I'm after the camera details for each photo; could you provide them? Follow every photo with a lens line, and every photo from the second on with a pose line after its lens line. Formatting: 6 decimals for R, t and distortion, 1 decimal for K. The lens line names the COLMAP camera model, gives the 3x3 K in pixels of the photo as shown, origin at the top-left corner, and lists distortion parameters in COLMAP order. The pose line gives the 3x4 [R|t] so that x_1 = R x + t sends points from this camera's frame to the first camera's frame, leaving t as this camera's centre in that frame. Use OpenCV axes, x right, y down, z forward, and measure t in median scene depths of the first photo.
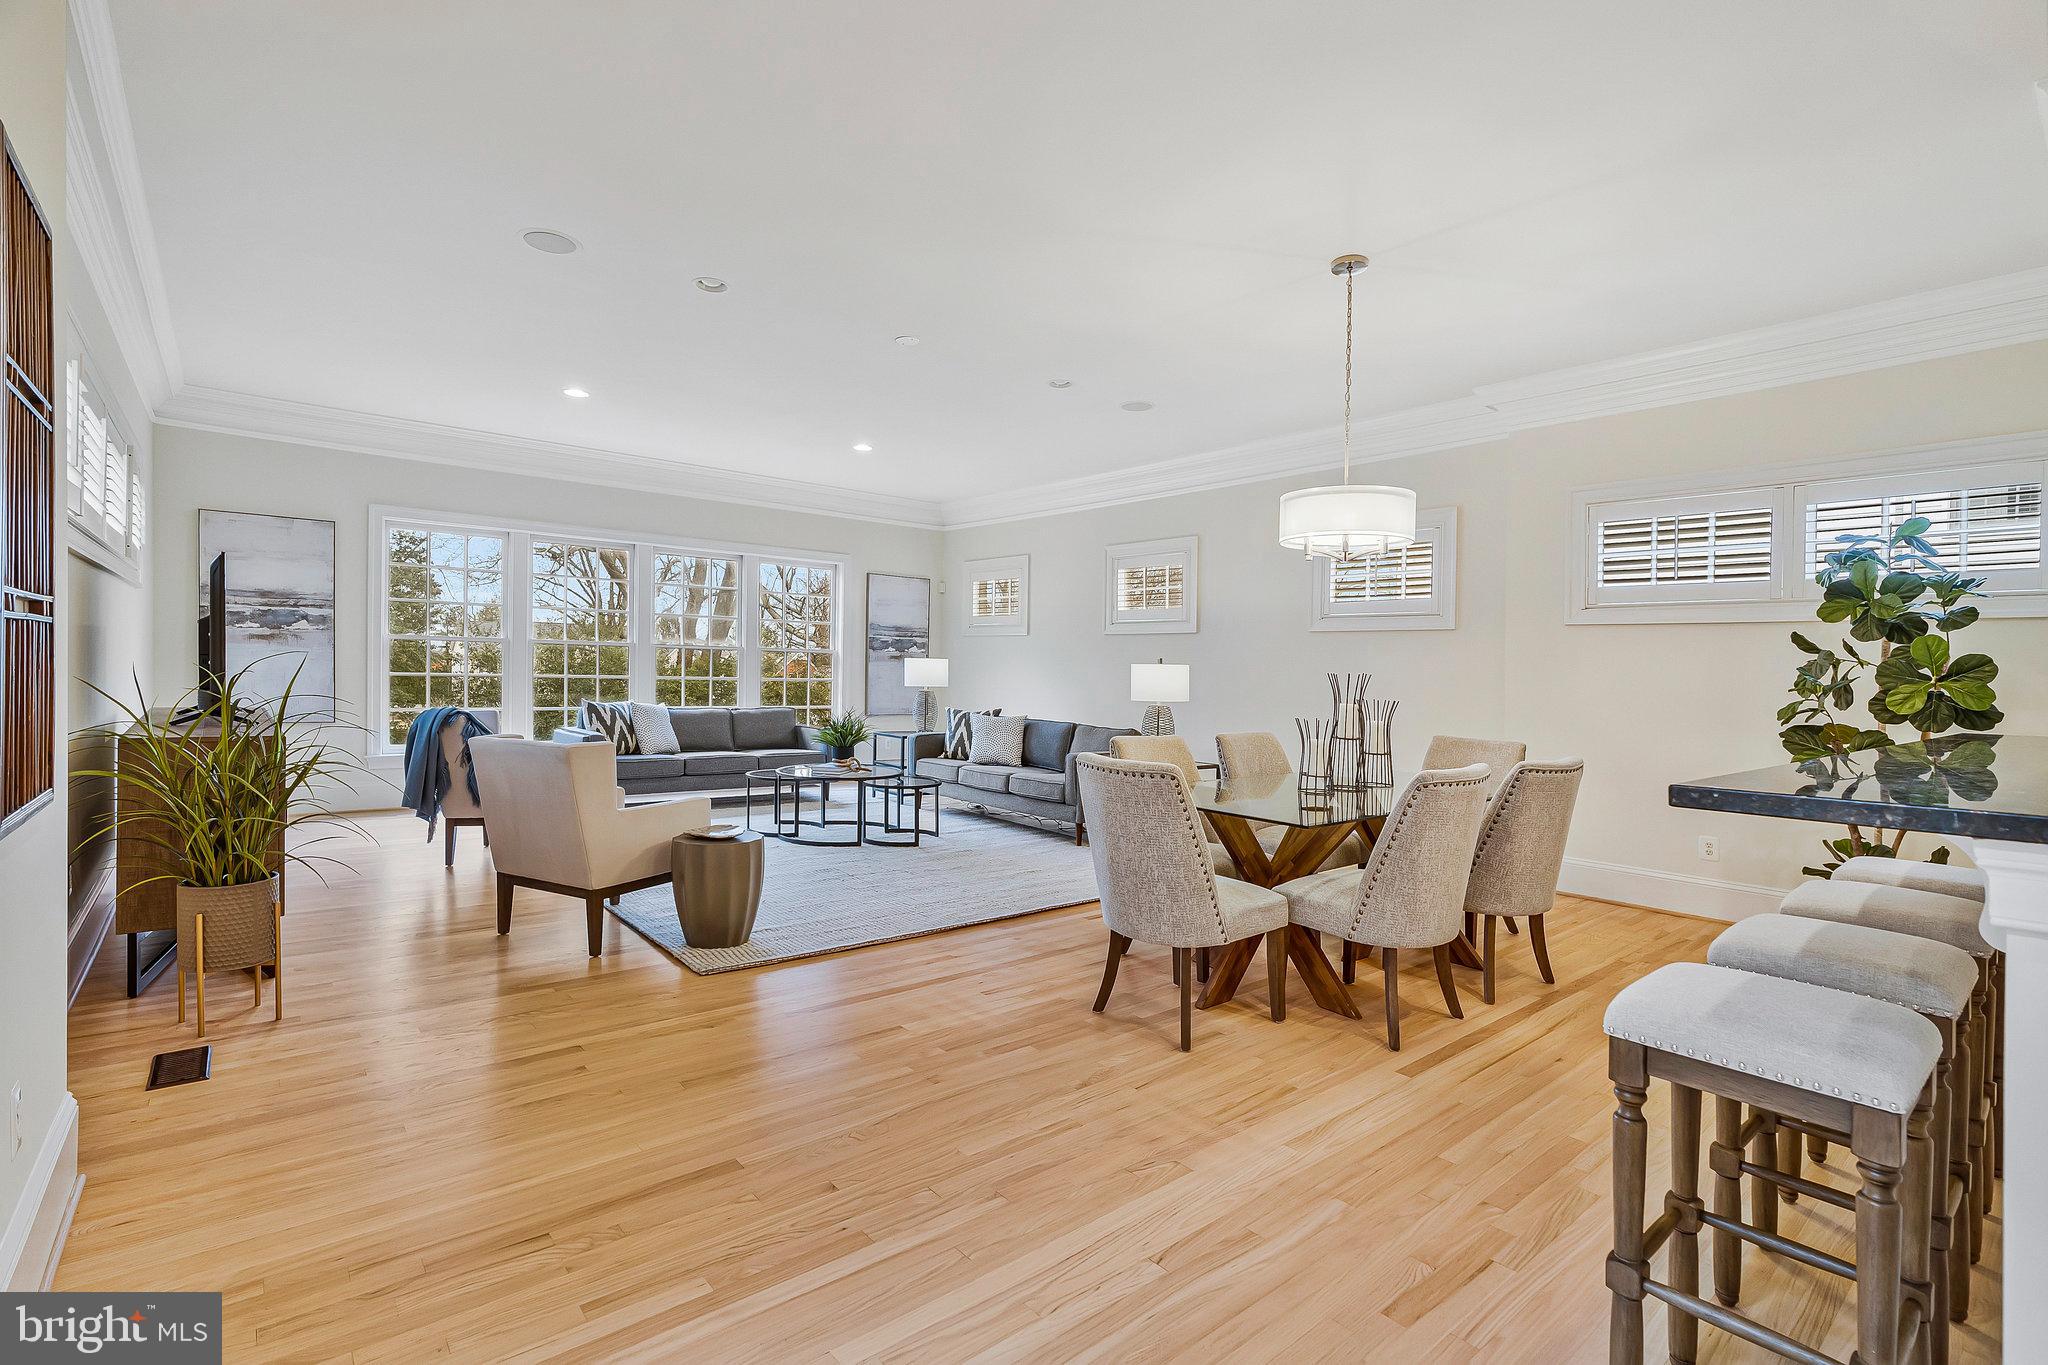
lens RADIAL K [[938.8, 0, 1035.0], [0, 938.8, 682.0], [0, 0, 1]] dist [0.008952, 0.000554]
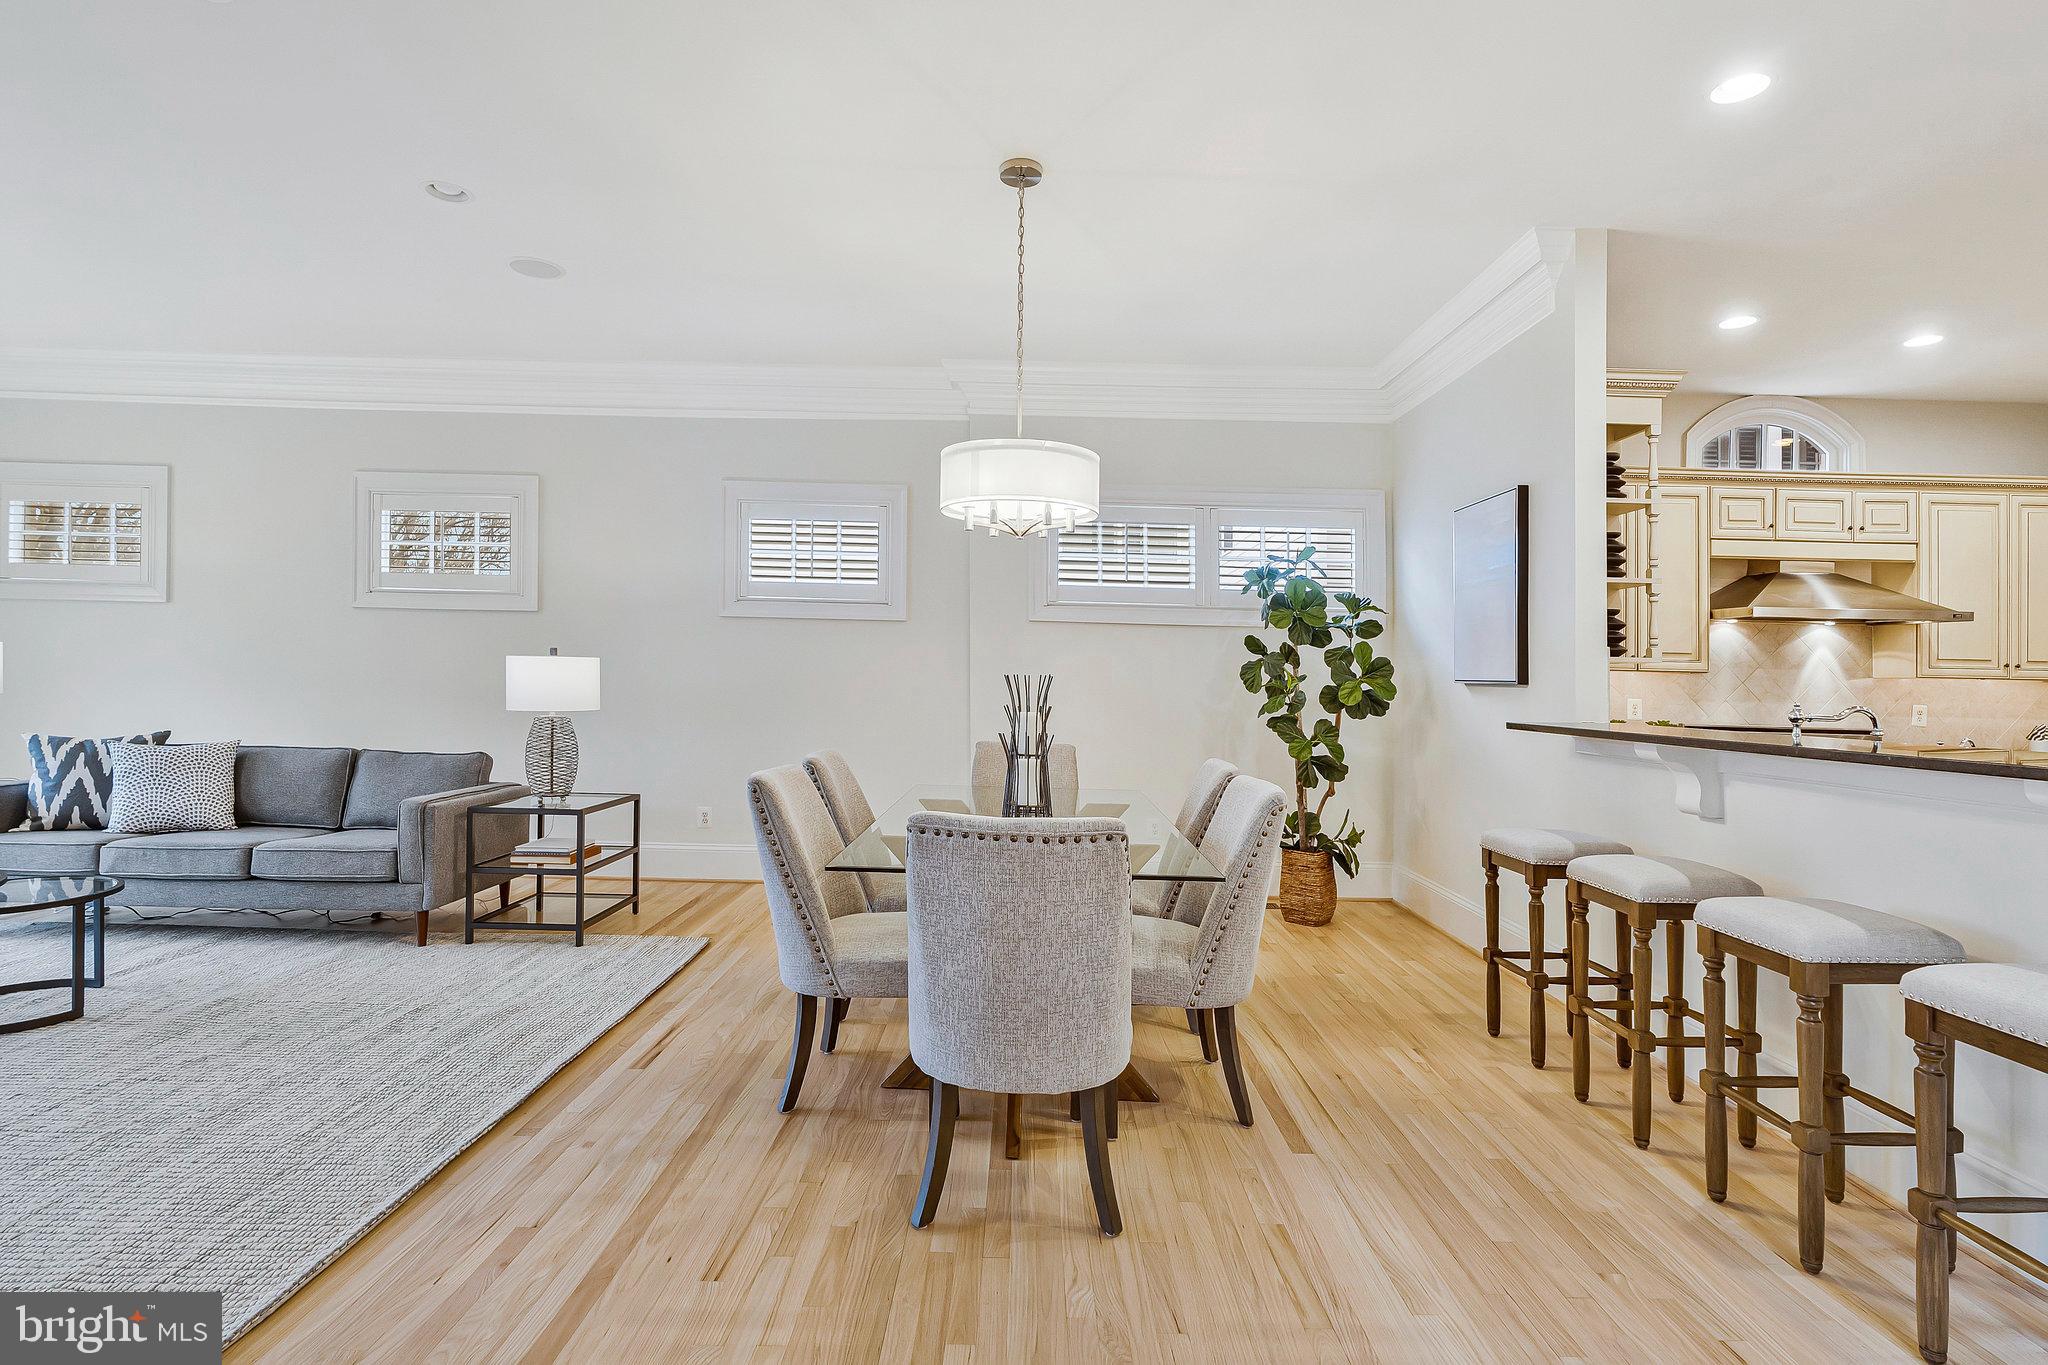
lens RADIAL K [[1001.7, 0, 1019.8], [0, 1001.7, 679.5], [0, 0, 1]] dist [0.000653, 0.001854]
pose [[0.653375, -0.010224, 0.756965, -0.195594], [0.004574, 0.999944, 0.009558, -0.007357], [-0.757020, -0.002782, 0.653385, 0.264358]]
